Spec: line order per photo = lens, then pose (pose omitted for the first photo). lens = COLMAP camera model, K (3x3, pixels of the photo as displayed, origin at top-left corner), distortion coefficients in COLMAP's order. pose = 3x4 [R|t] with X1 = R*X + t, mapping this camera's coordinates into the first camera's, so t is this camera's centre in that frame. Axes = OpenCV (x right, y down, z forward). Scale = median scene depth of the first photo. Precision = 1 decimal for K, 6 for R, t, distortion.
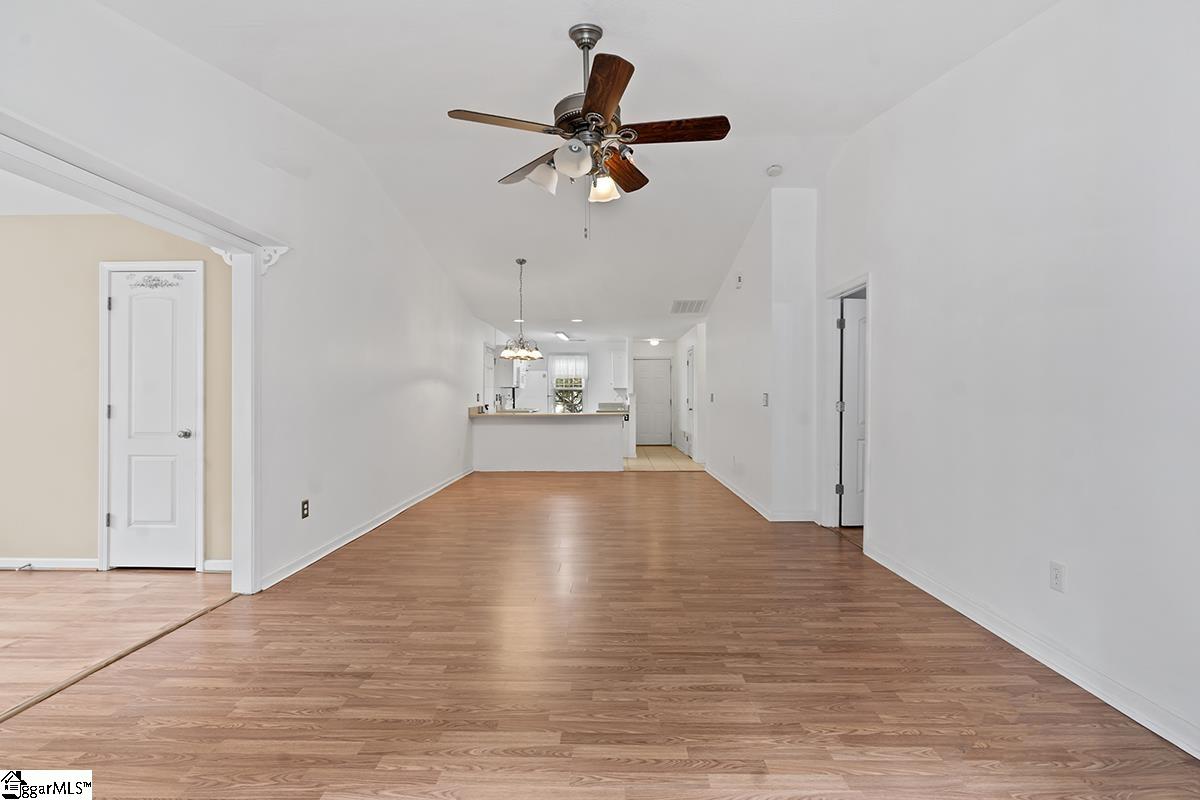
lens RADIAL K [[548.8, 0, 593.5], [0, 548.8, 395.2], [0, 0, 1]] dist [-0.007385, 0.002679]
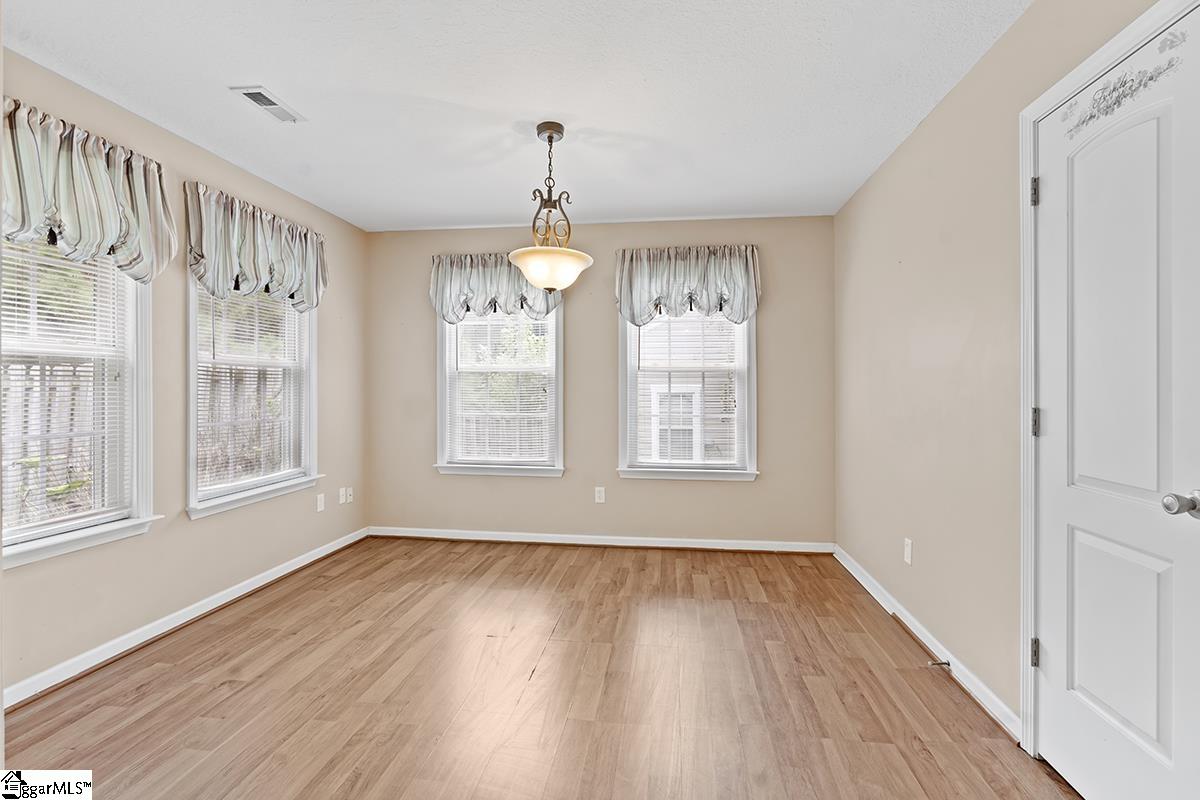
lens RADIAL K [[548.8, 0, 600.9], [0, 548.8, 385.5], [0, 0, 1]] dist [-0.007385, 0.002679]
pose [[-0.105493, -0.003111, -0.994415, -0.381600], [0.002946, 0.999990, -0.003441, -0.000602], [0.994416, -0.003293, -0.105482, 0.678803]]
